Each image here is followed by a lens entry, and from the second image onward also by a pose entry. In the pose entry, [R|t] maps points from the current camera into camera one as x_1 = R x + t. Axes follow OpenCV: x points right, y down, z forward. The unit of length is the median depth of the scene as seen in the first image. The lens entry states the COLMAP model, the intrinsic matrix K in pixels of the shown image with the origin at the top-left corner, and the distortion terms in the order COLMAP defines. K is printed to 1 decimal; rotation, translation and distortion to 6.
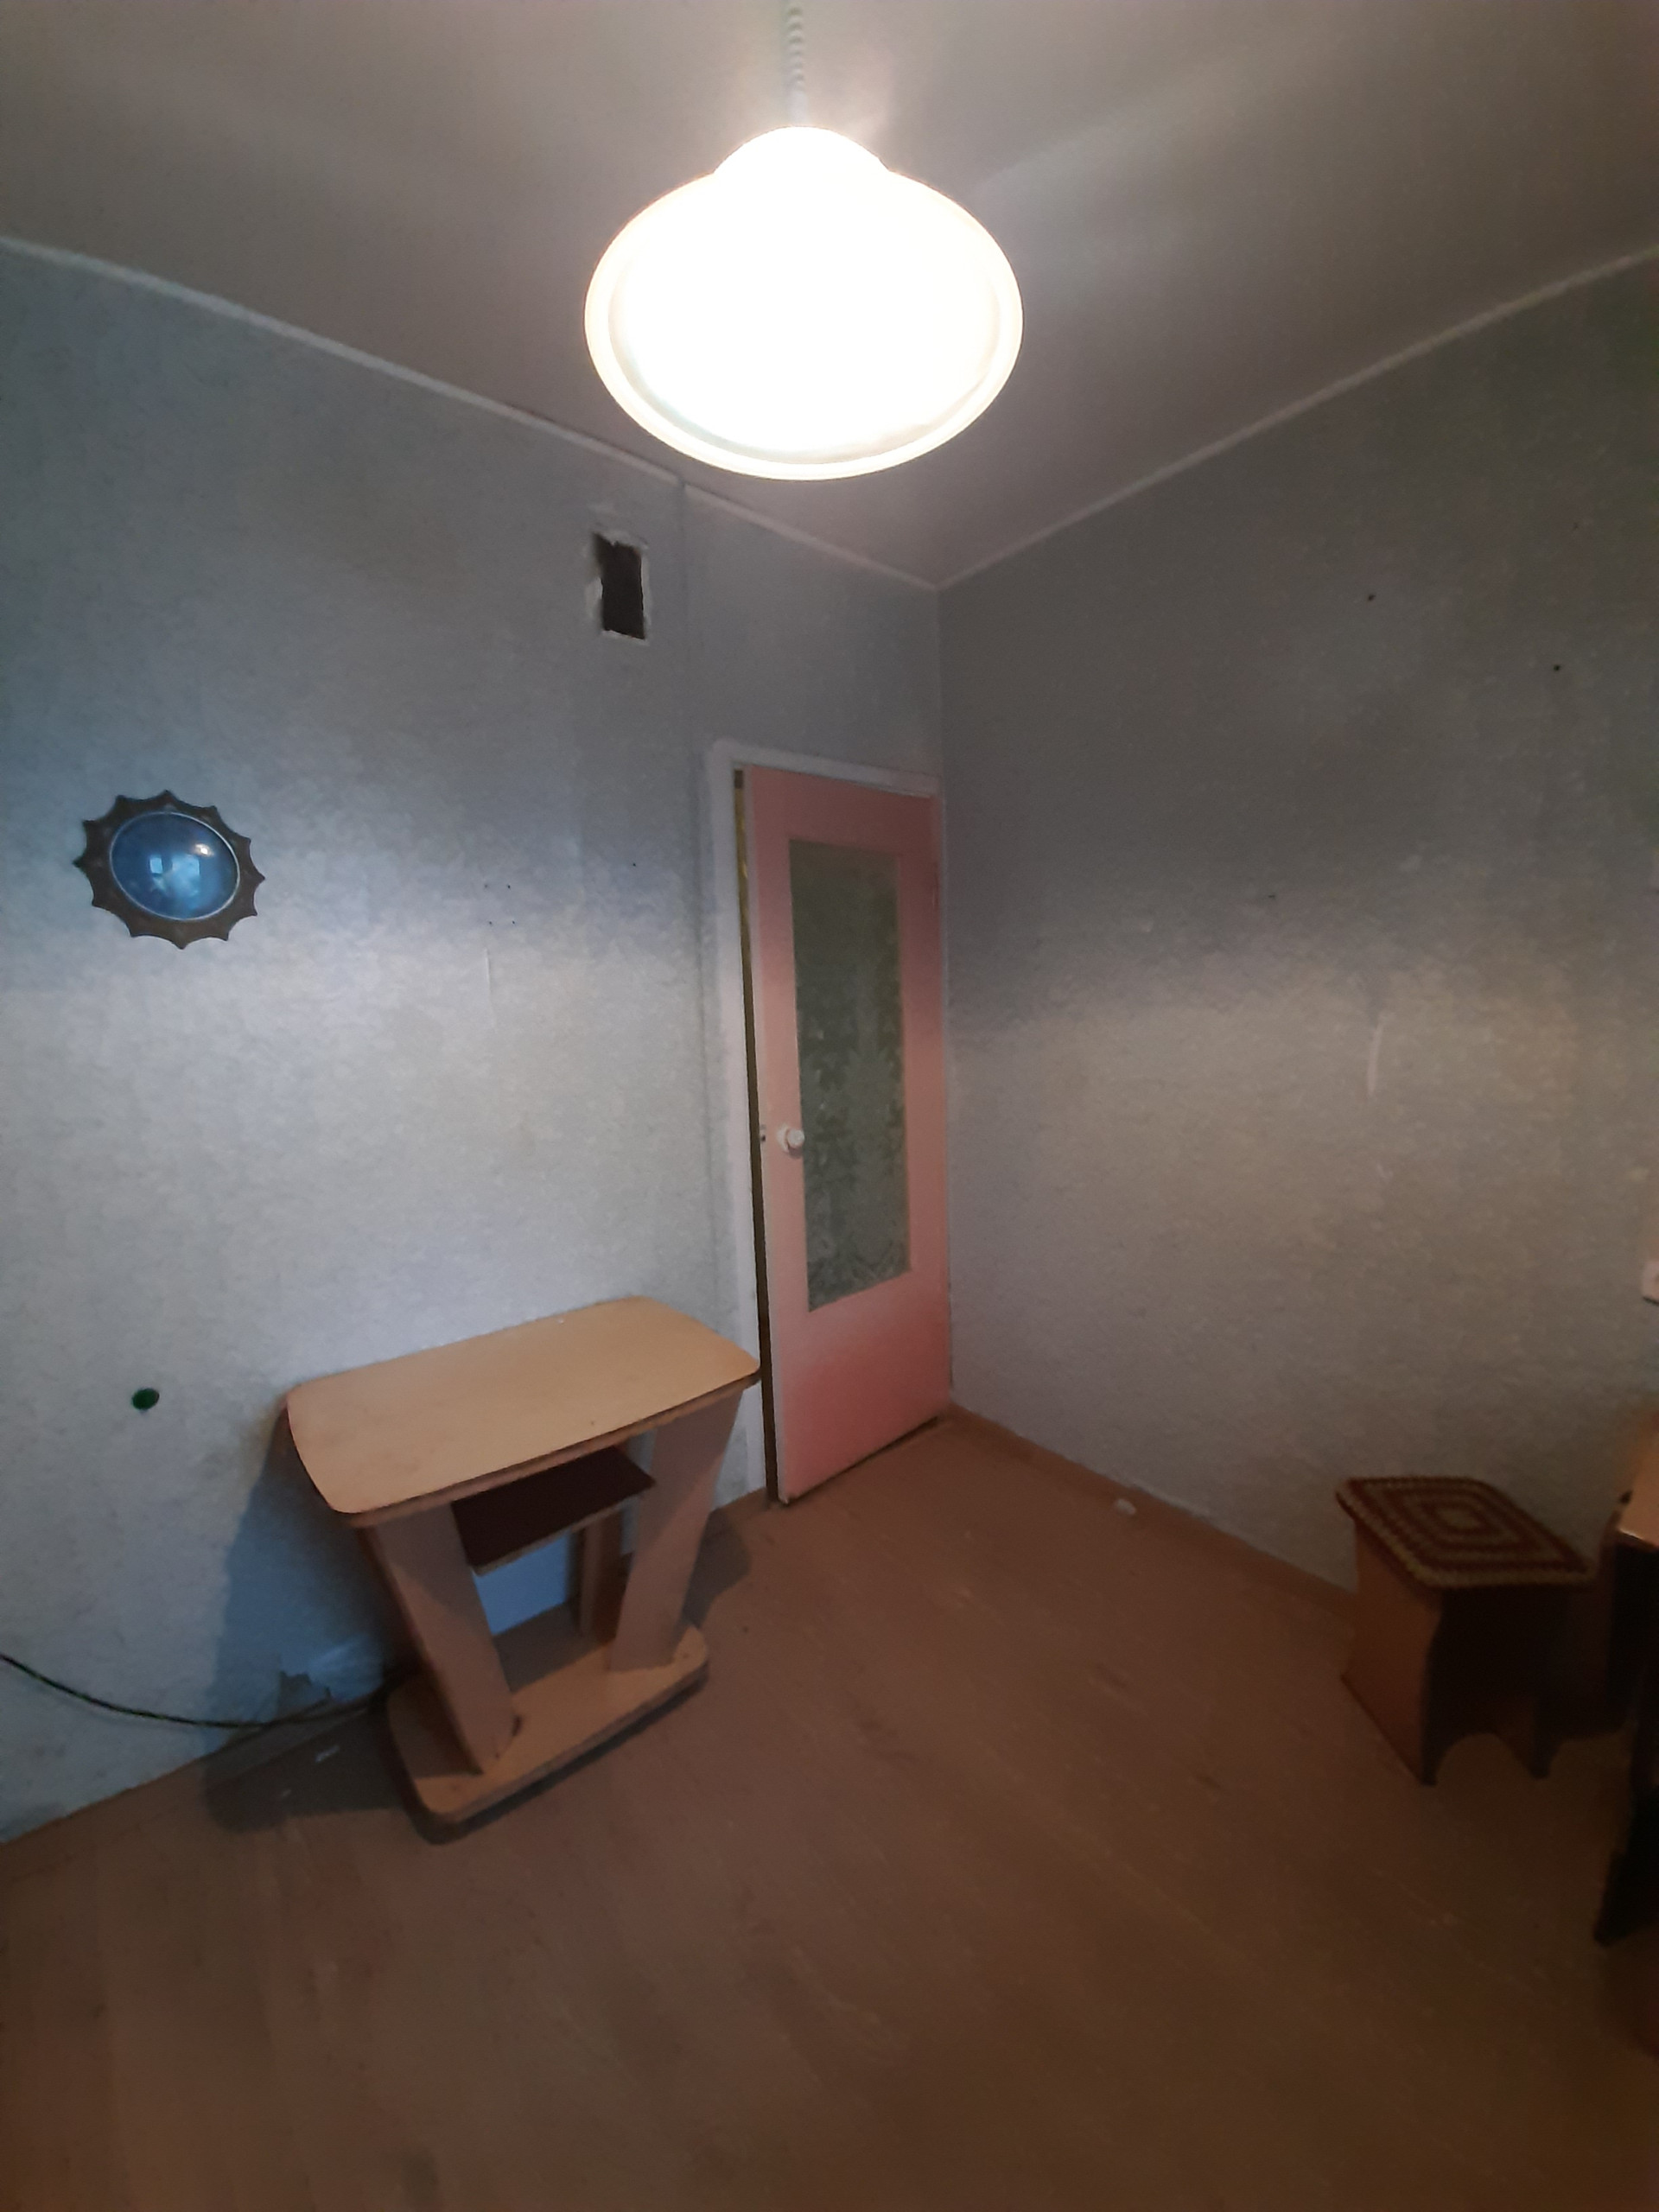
lens RADIAL K [[862.8, 0, 831.2], [0, 862.8, 1119.0], [0, 0, 1]] dist [0.008881, -0.009204]
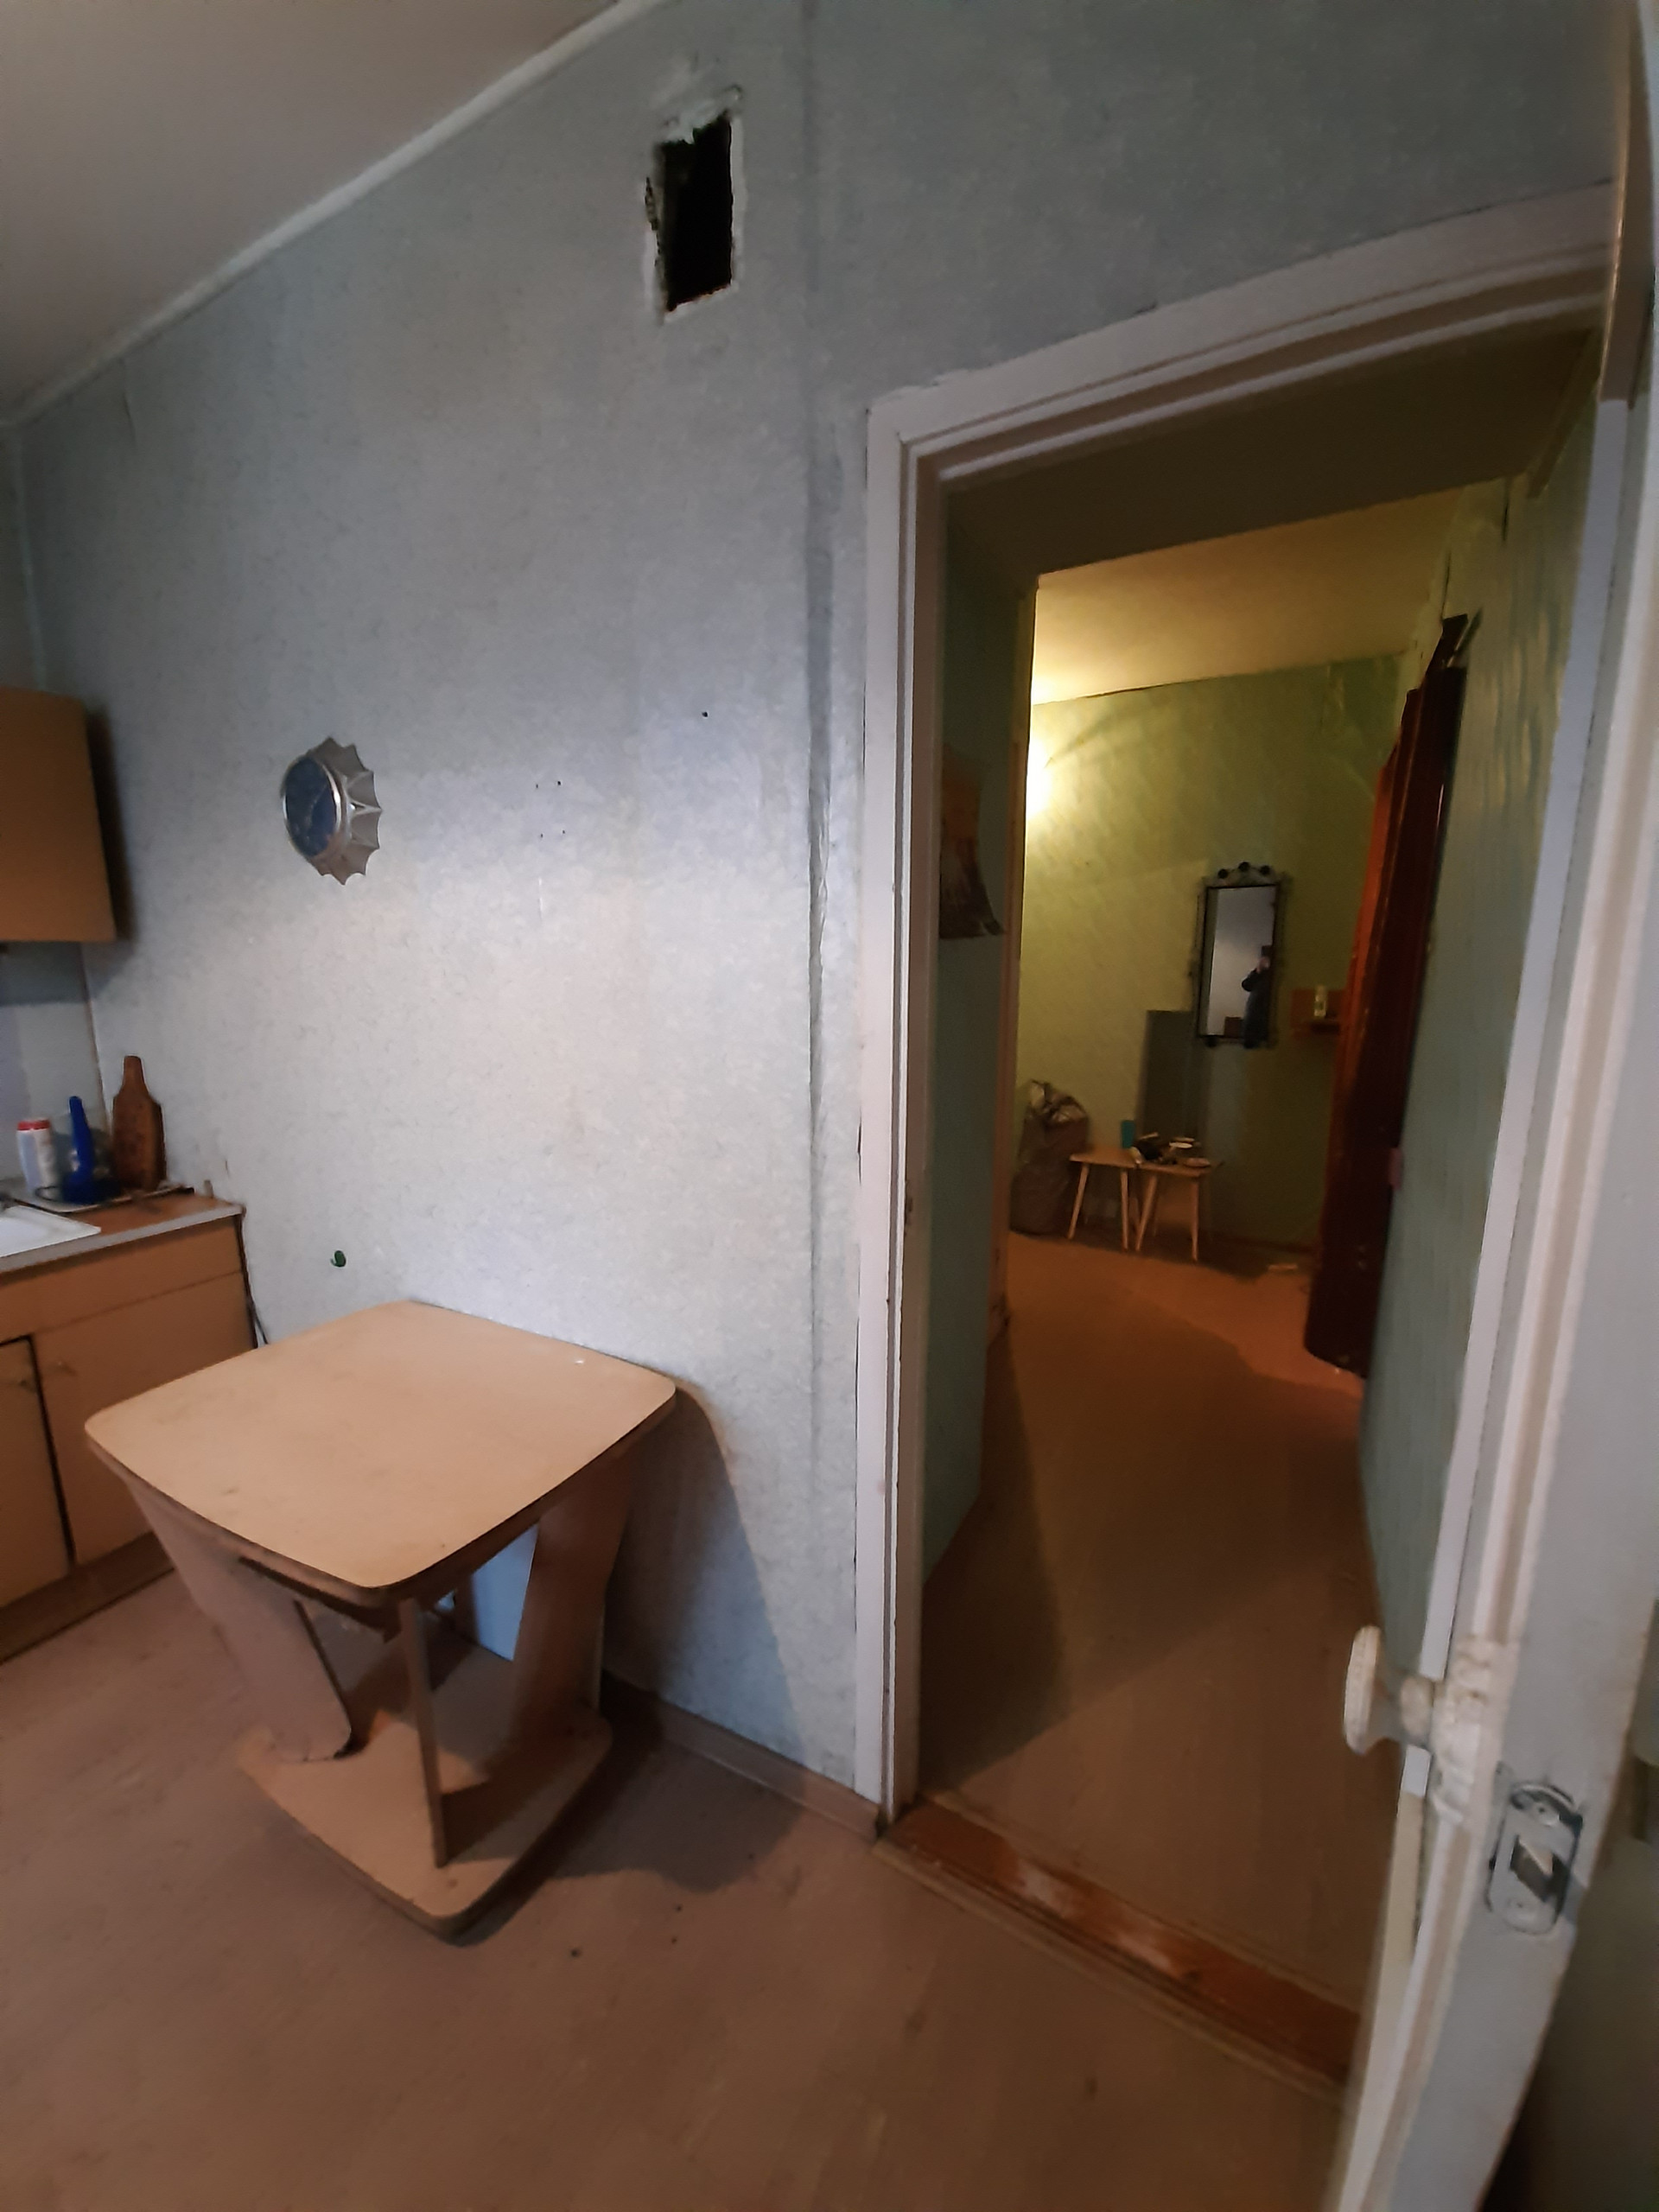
lens RADIAL K [[862.8, 0, 837.3], [0, 862.8, 1119.6], [0, 0, 1]] dist [0.008881, -0.009204]
pose [[0.371828, 0.203107, -0.905810, 0.430519], [-0.147216, 0.976324, 0.158487, -0.133499], [0.916554, 0.074419, 0.392926, 0.909712]]
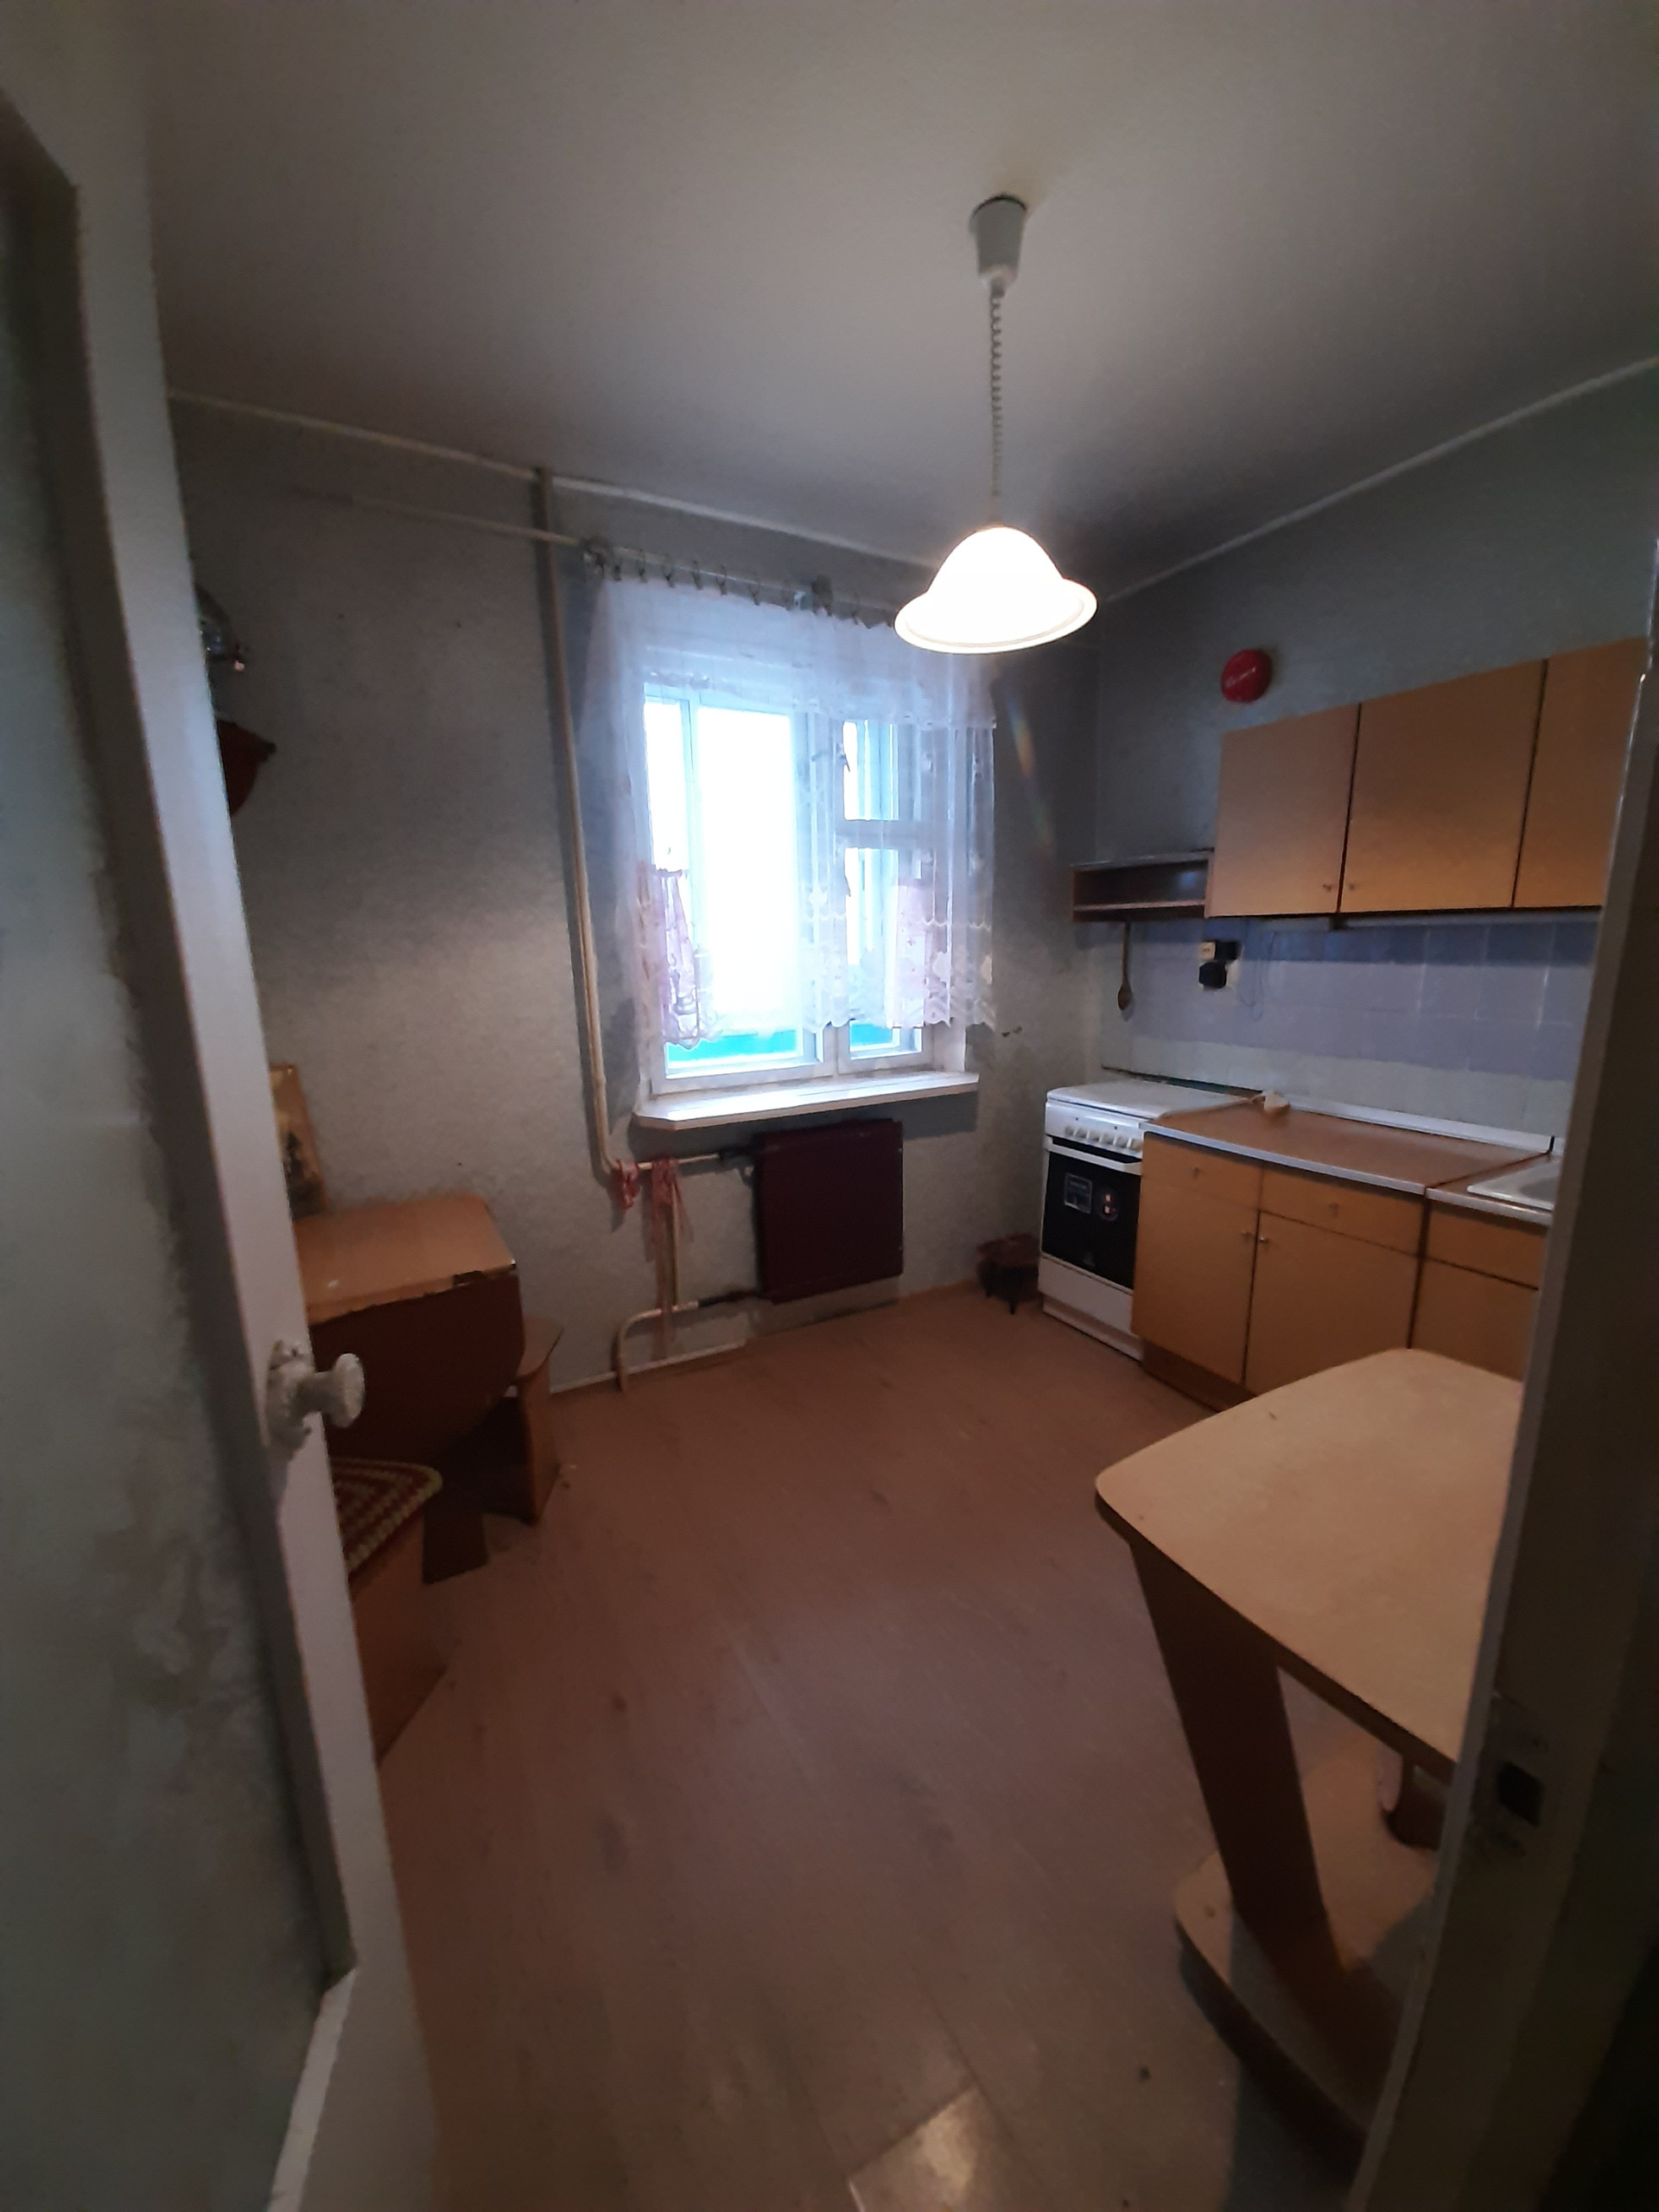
lens RADIAL K [[862.8, 0, 836.8], [0, 862.8, 1127.5], [0, 0, 1]] dist [0.008881, -0.009204]
pose [[-0.983216, 0.004778, 0.182382, -0.007936], [0.070137, 0.932736, 0.353672, -0.185077], [-0.168424, 0.360527, -0.917417, 1.356494]]
